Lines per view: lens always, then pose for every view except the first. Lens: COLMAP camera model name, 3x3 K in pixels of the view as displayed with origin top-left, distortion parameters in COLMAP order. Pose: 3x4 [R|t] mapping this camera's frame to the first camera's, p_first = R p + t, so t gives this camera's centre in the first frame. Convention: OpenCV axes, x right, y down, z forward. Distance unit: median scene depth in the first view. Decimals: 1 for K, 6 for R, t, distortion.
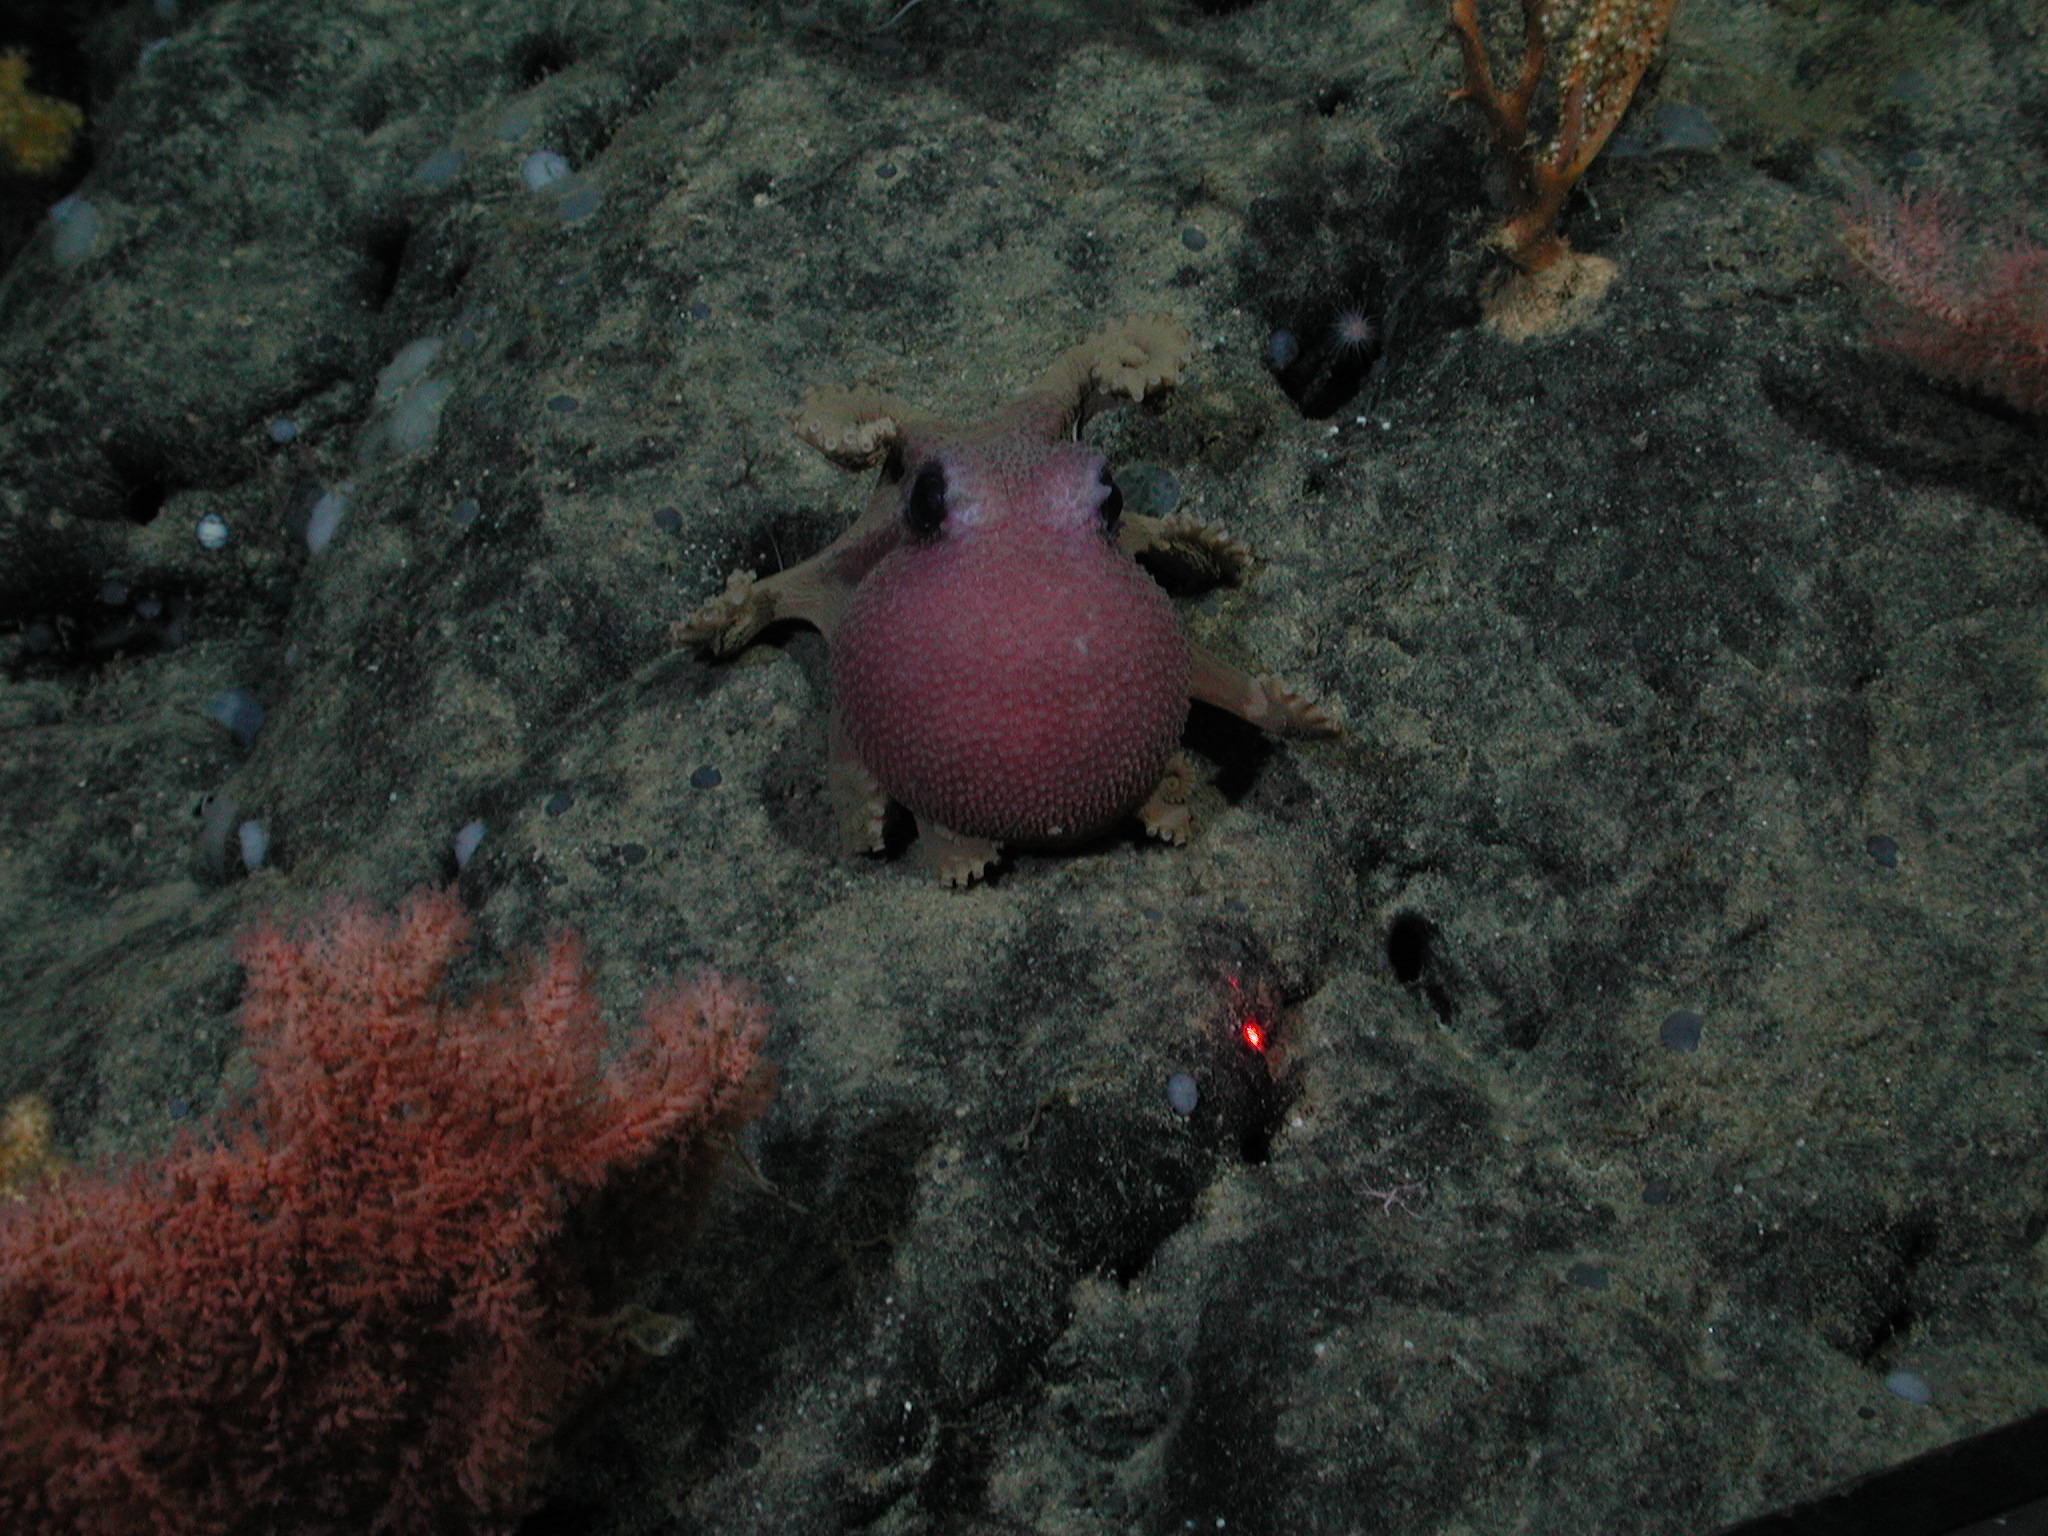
lens RADIAL K [[6281.1, 0, 1045.4], [0, 6281.1, 786.3], [0, 0, 1]] dist [0.860216, 0.000000]
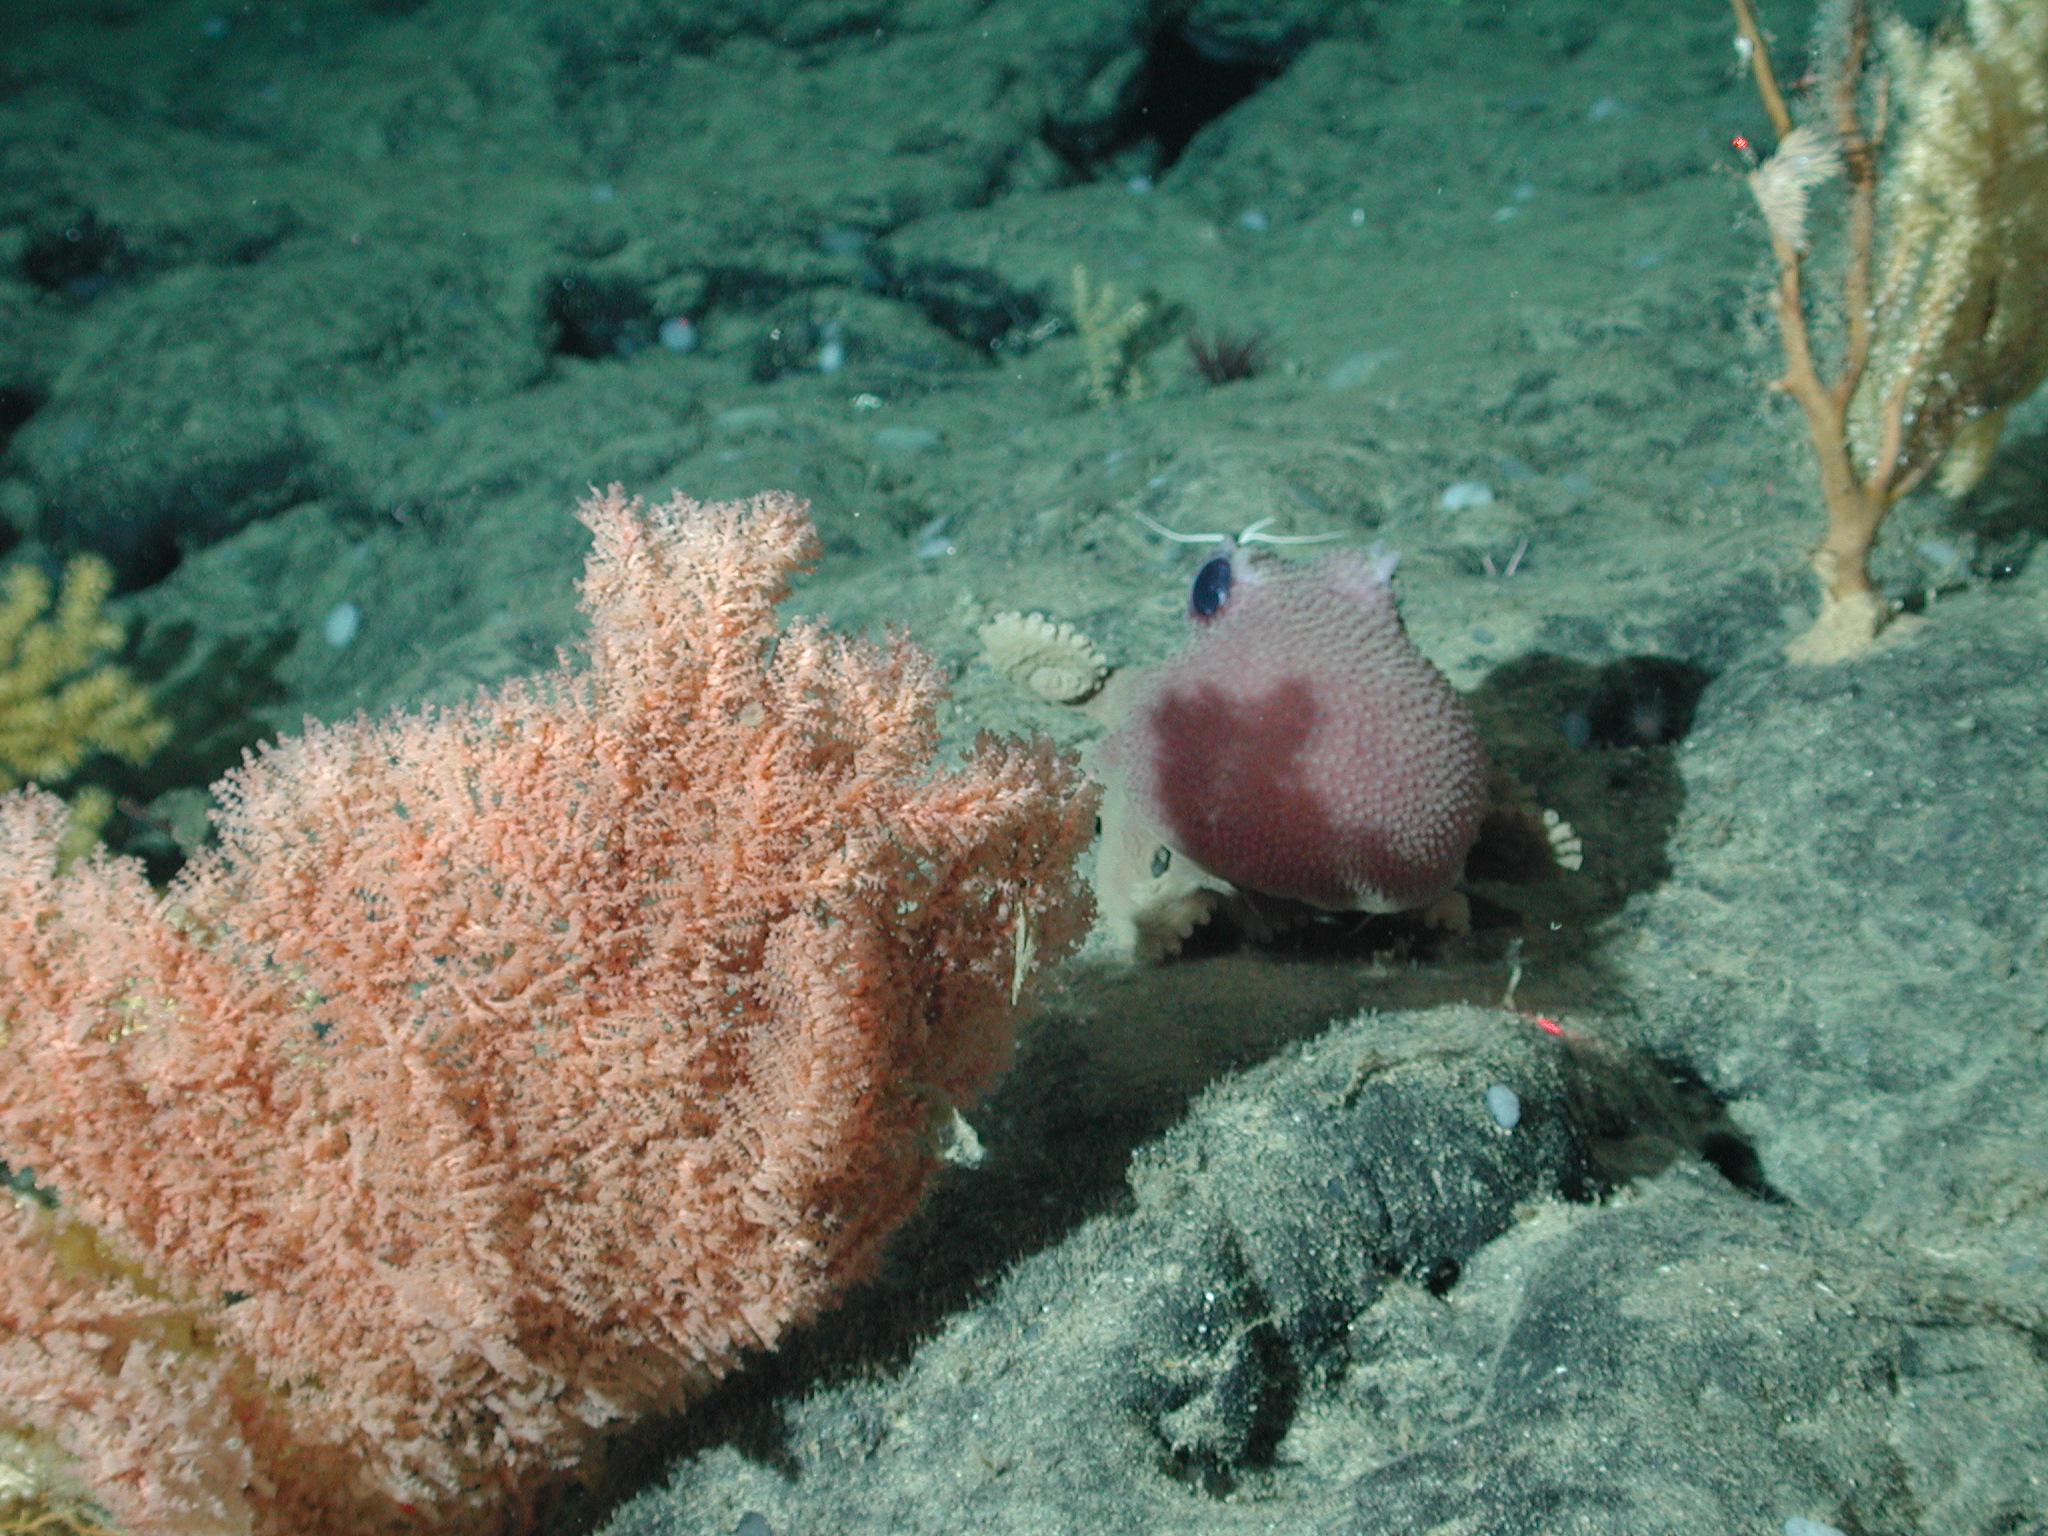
lens RADIAL K [[6281.1, 0, 1053.0], [0, 6281.1, 785.2], [0, 0, 1]] dist [0.860216, 0.000000]
pose [[0.998013, 0.062950, -0.002685, -0.042140], [-0.058008, 0.901361, -0.429166, 0.384121], [-0.024596, 0.428469, 0.903222, 0.129721]]
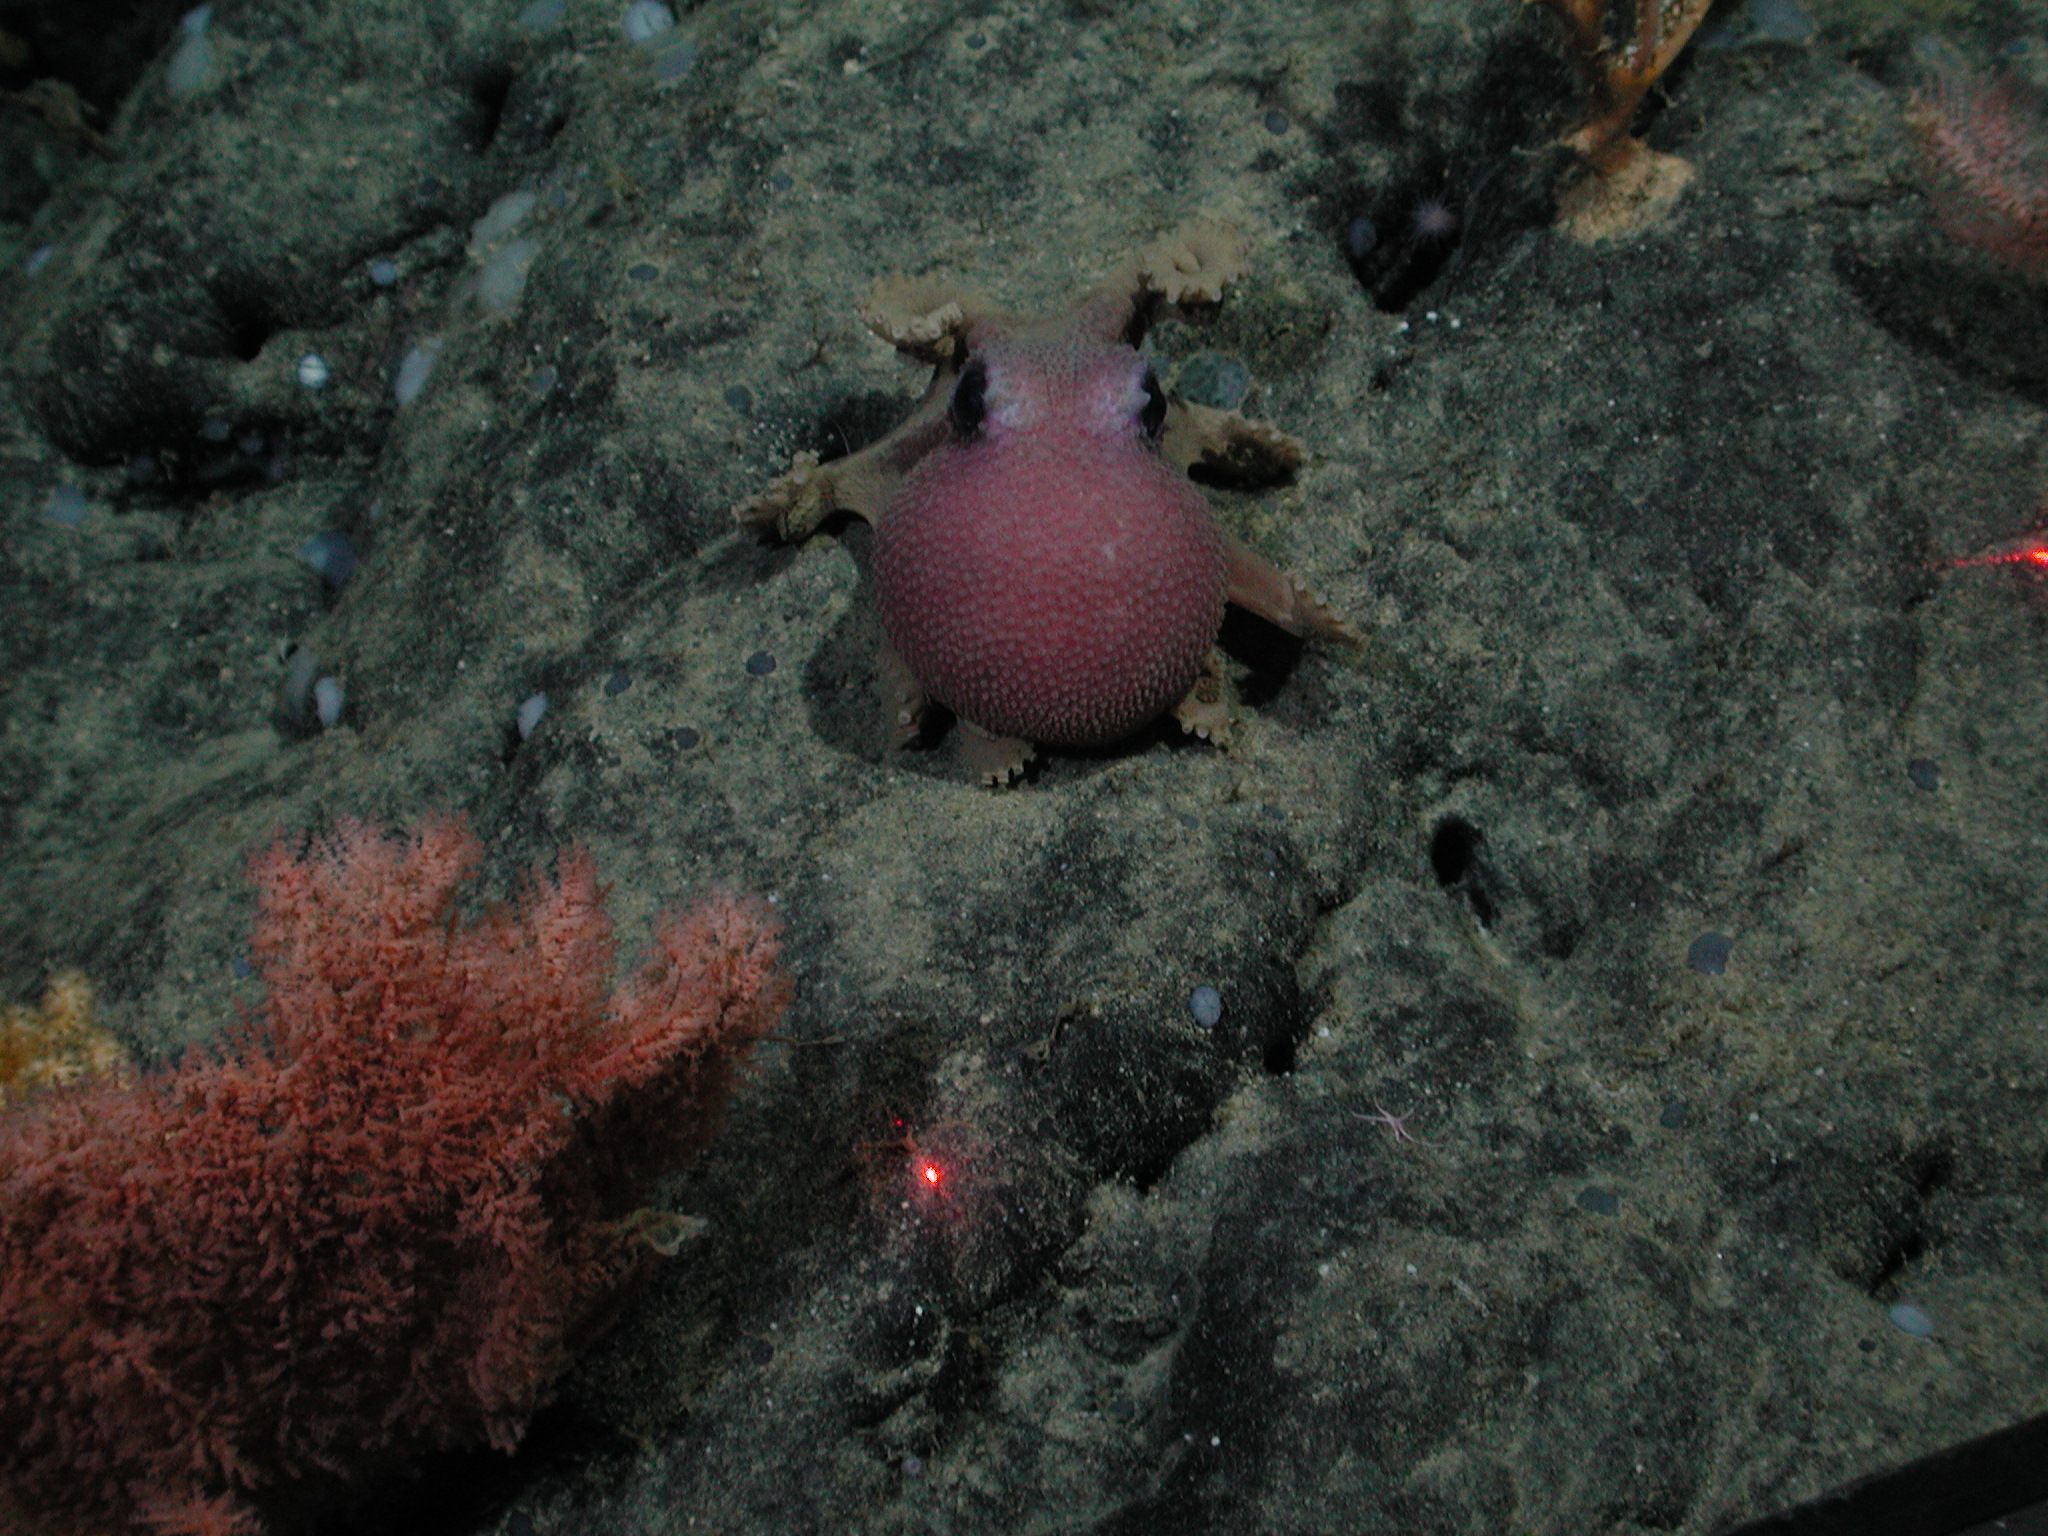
lens RADIAL K [[6281.1, 0, 1047.6], [0, 6281.1, 782.2], [0, 0, 1]] dist [0.860216, 0.000000]
pose [[0.998485, 0.032068, -0.044709, 0.037845], [-0.029389, 0.997805, 0.059338, -0.043582], [0.046513, -0.057934, 0.997236, -0.009053]]
